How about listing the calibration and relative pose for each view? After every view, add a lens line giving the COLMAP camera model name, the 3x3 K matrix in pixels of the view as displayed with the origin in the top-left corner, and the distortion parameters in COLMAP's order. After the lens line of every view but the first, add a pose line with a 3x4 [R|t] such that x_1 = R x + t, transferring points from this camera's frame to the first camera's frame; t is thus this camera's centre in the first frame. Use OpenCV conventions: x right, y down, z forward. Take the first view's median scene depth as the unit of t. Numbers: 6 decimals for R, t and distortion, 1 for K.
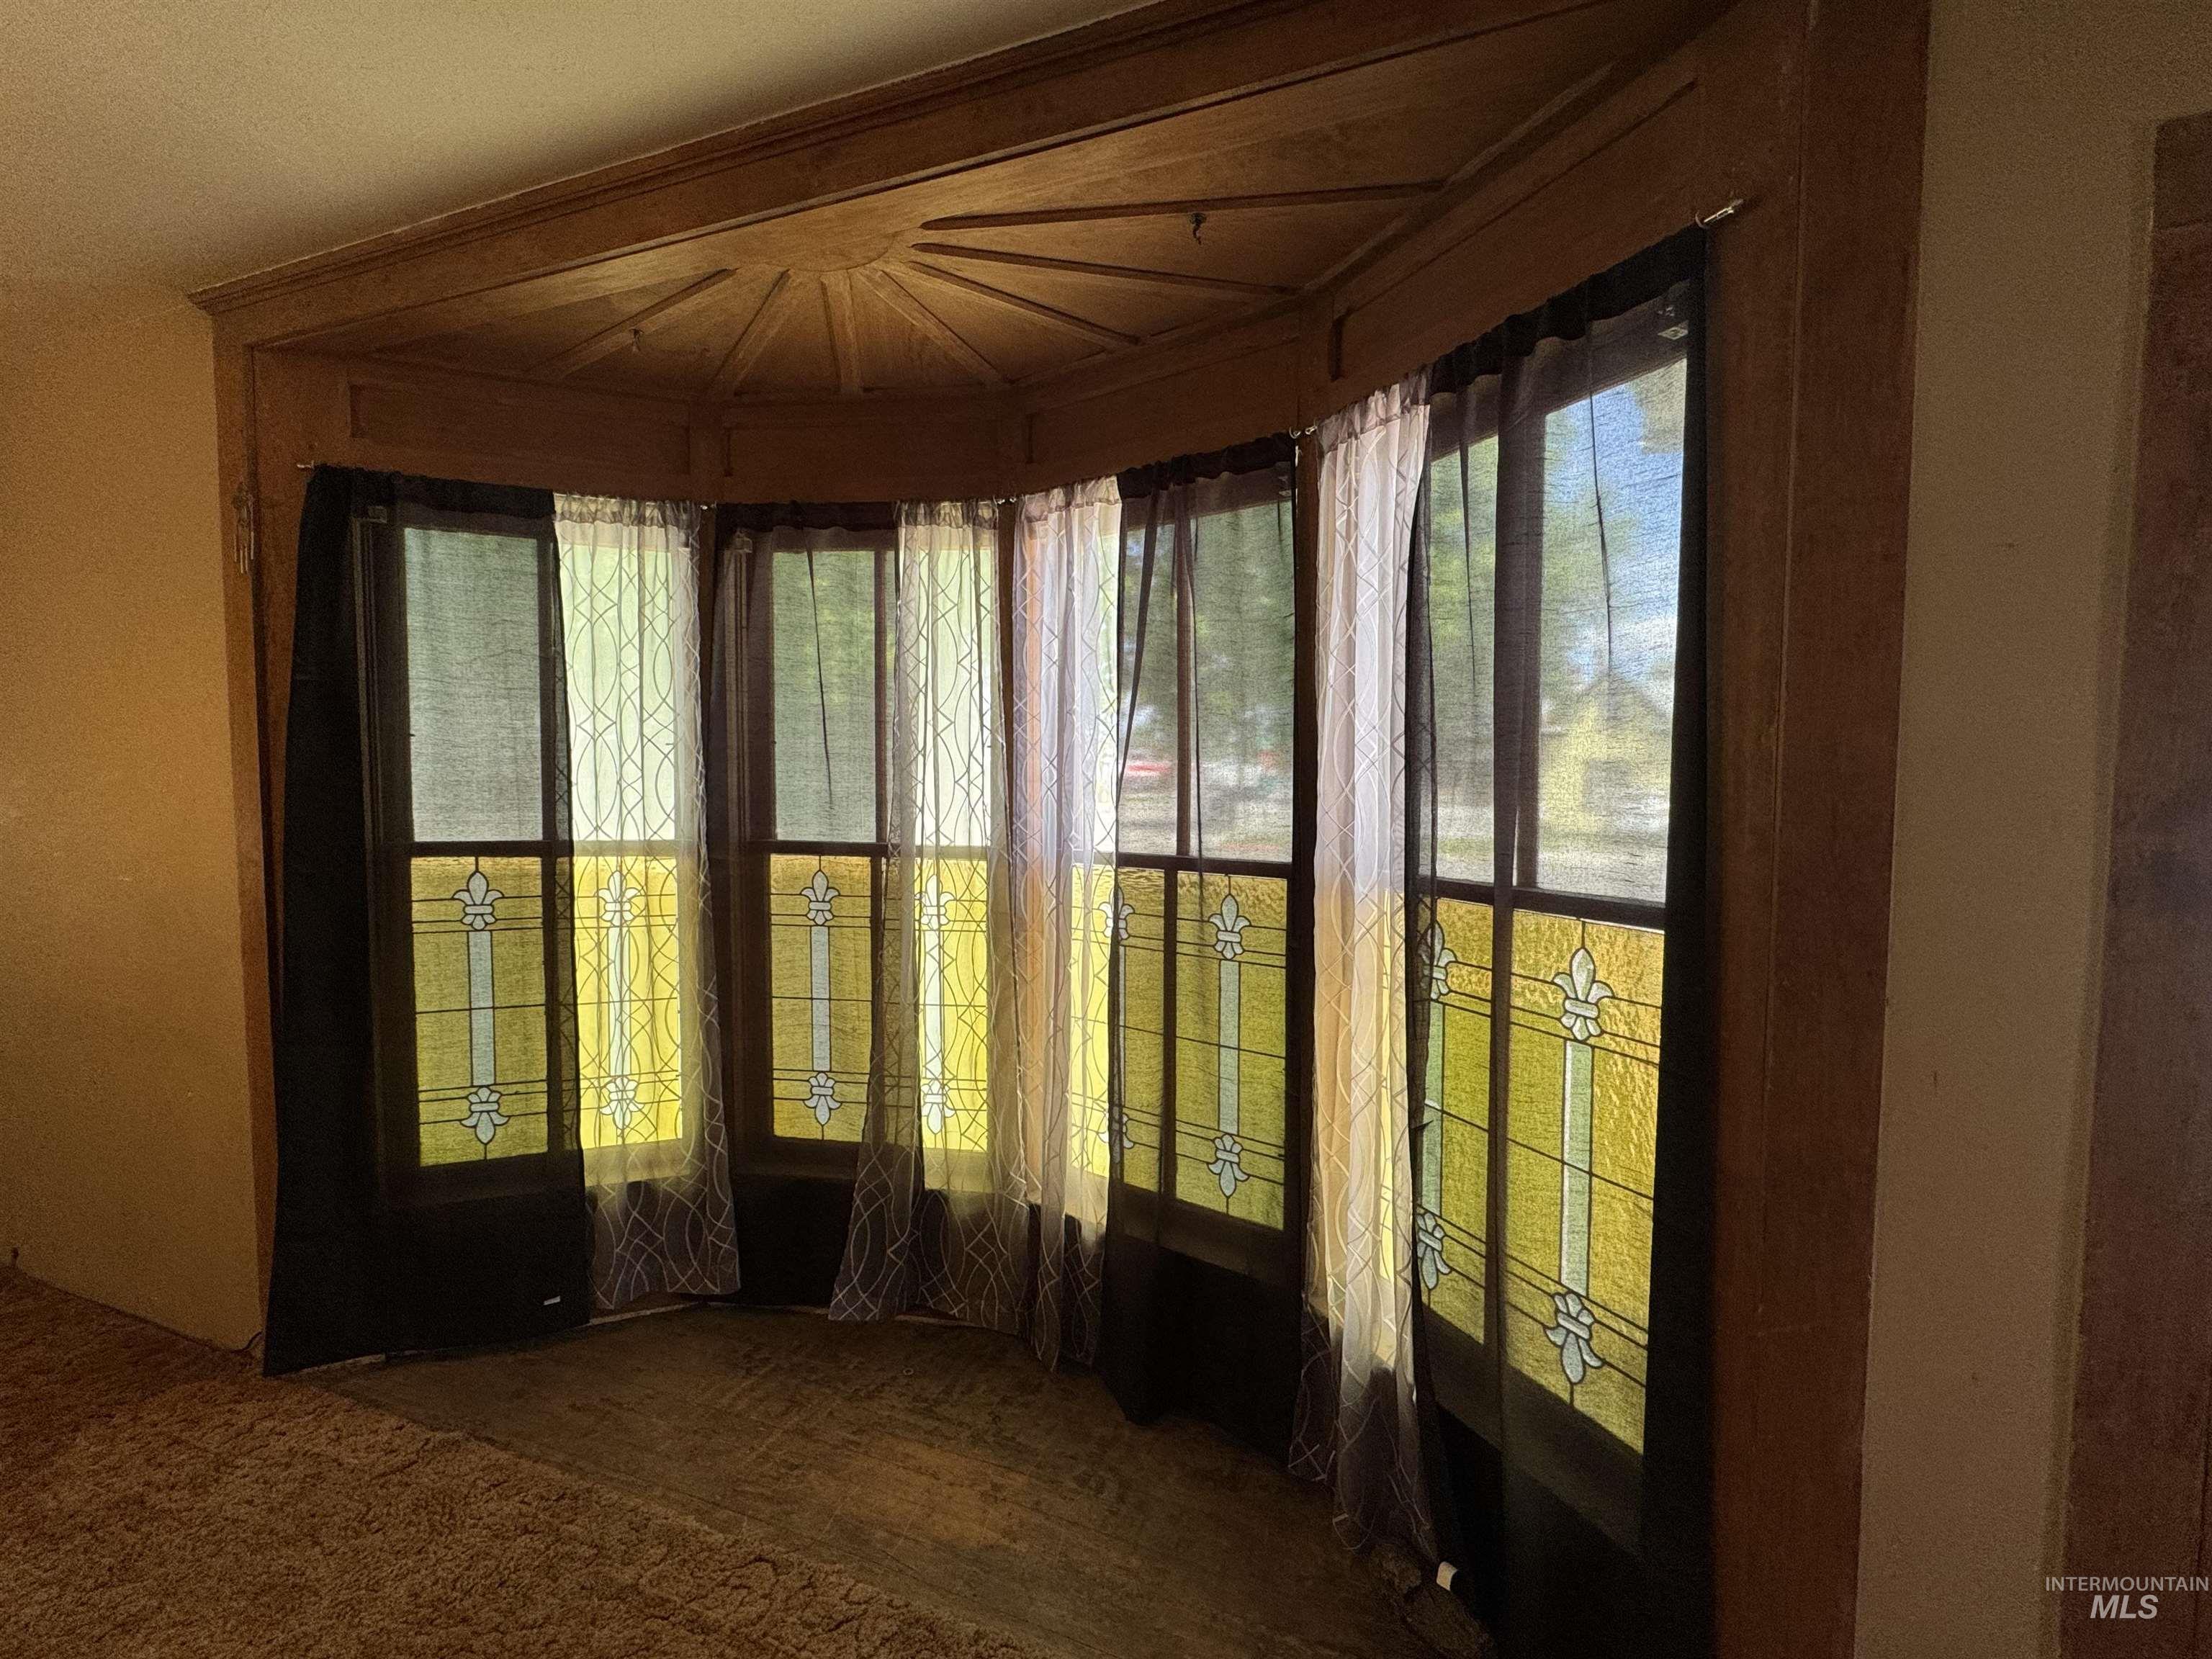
lens RADIAL K [[970.0, 0, 1119.6], [0, 970.0, 825.8], [0, 0, 1]] dist [-0.011261, 0.001850]
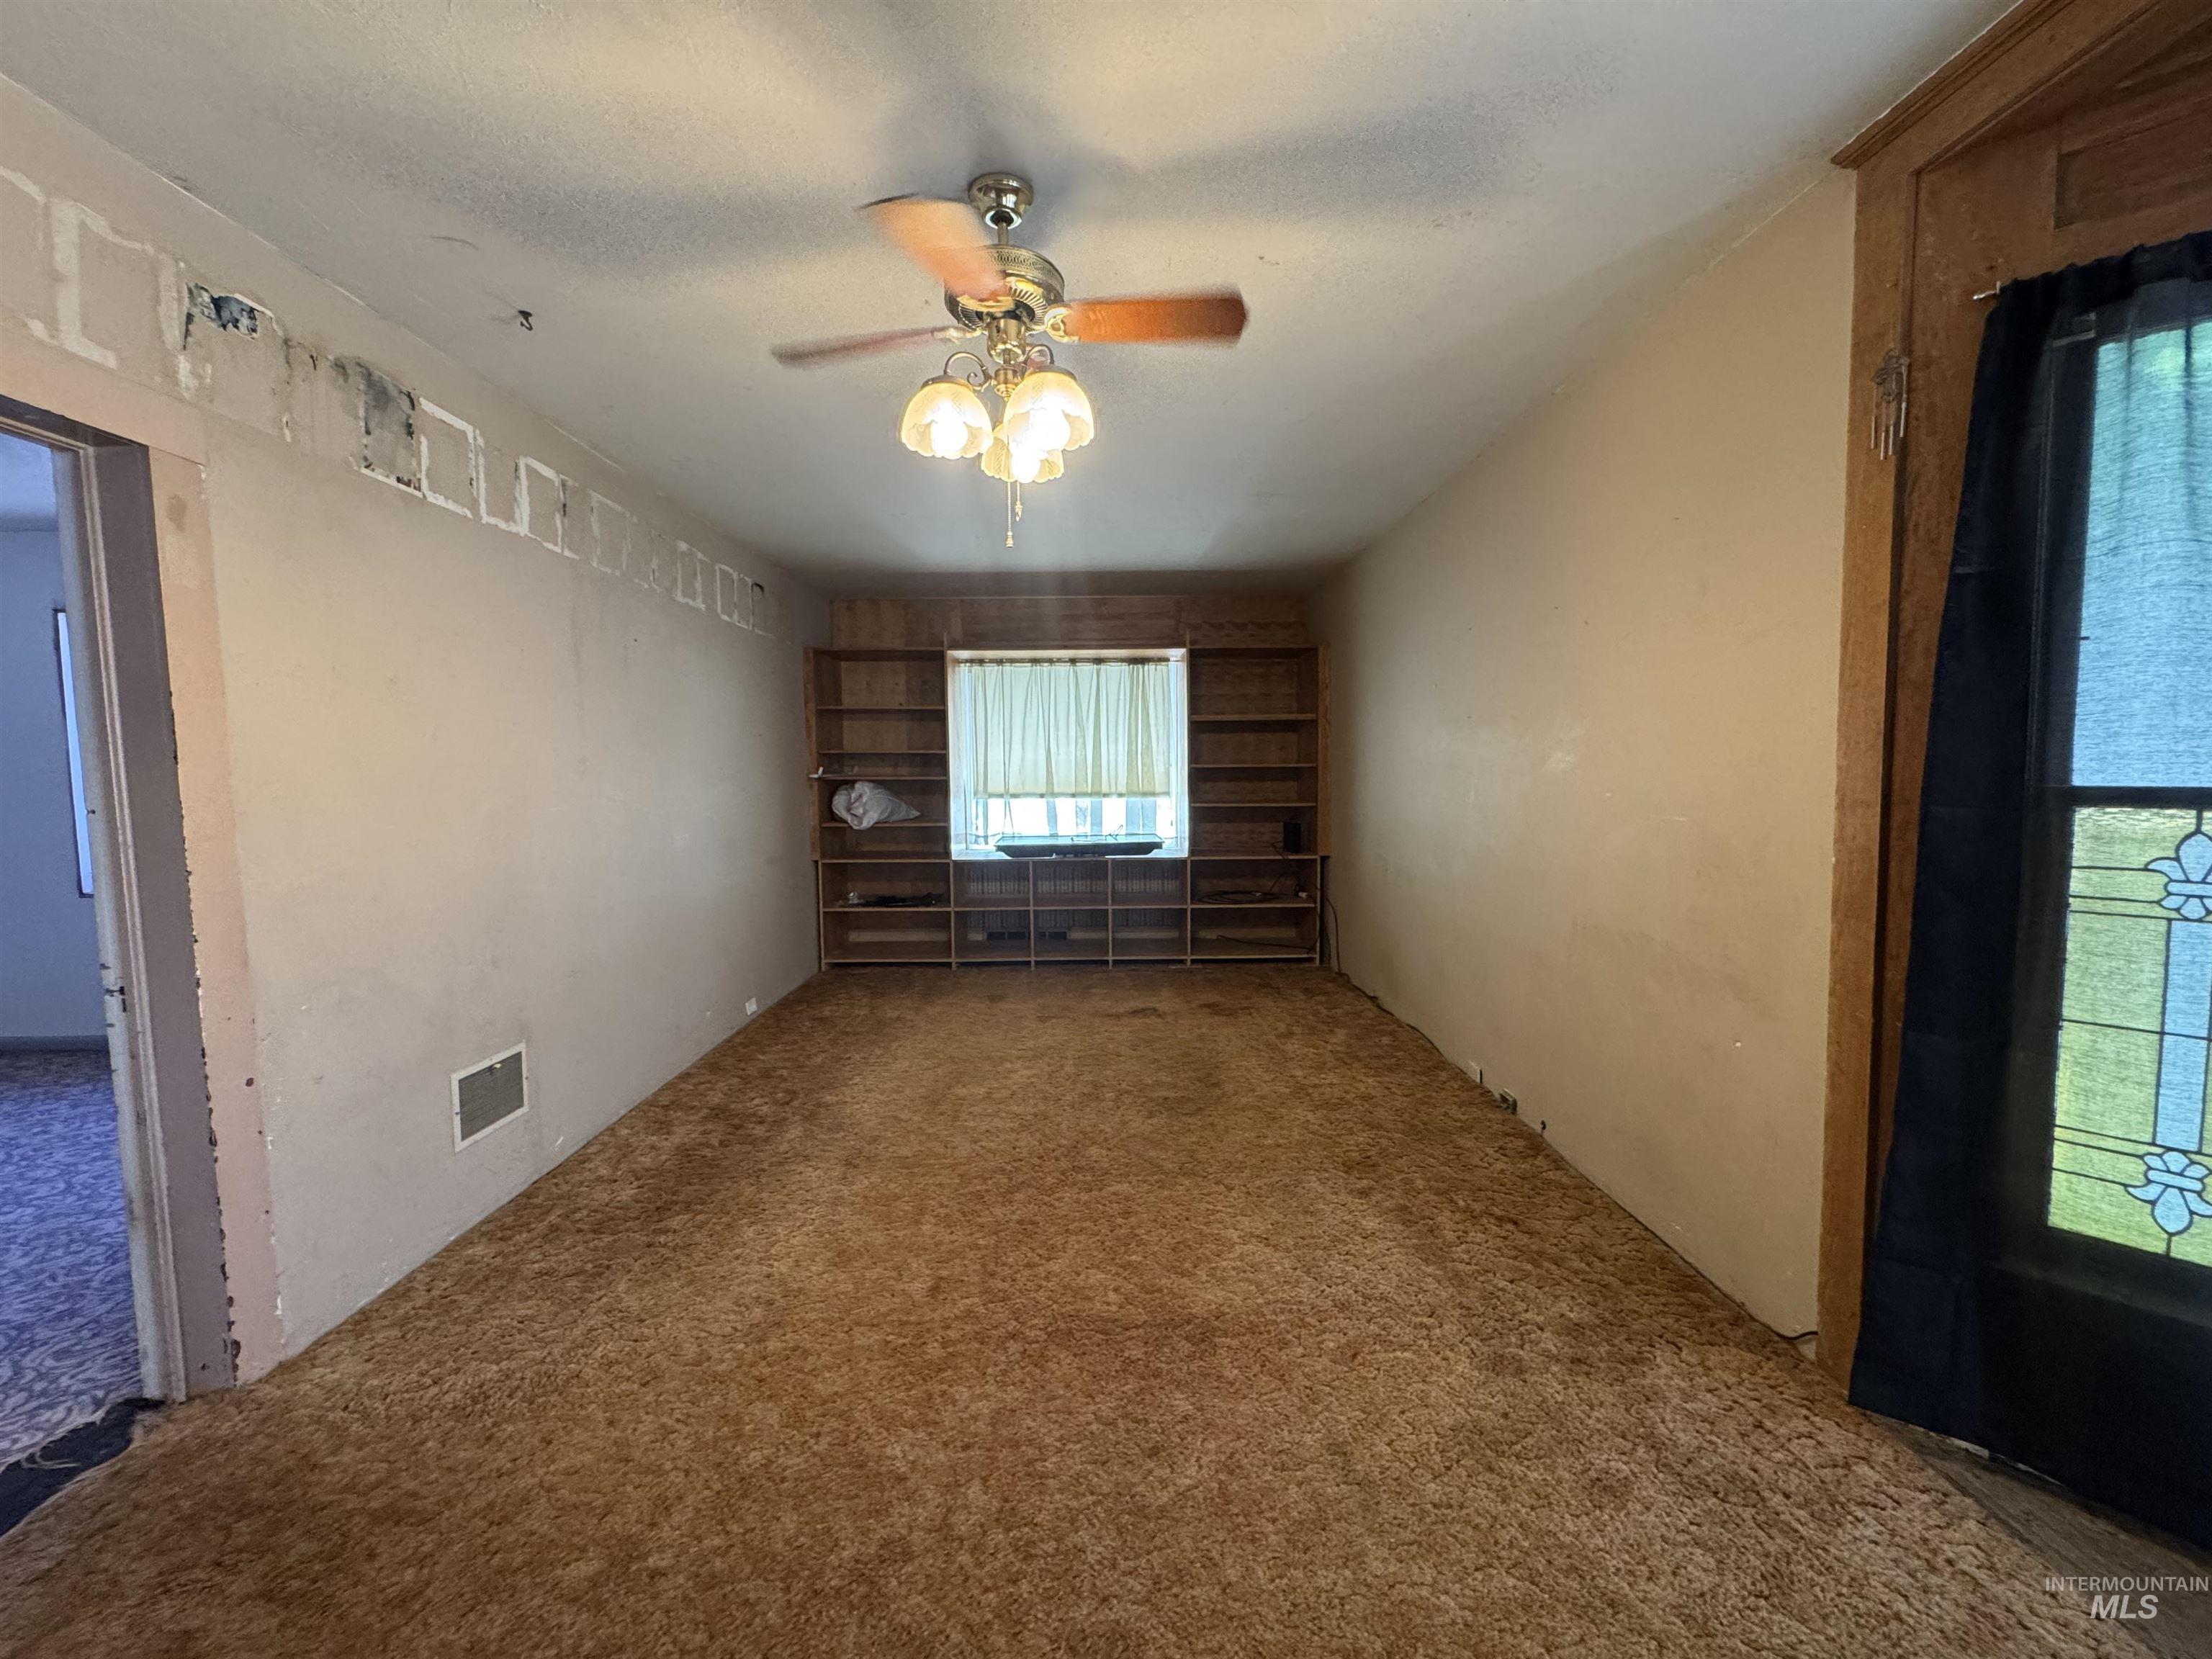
lens RADIAL K [[878.7, 0, 1097.2], [0, 878.7, 828.3], [0, 0, 1]] dist [-0.002062, 0.000329]
pose [[0.378690, 0.052995, -0.924005, -0.304382], [-0.029594, 0.998542, 0.045141, 0.031043], [0.925050, 0.010251, 0.379707, 0.051132]]
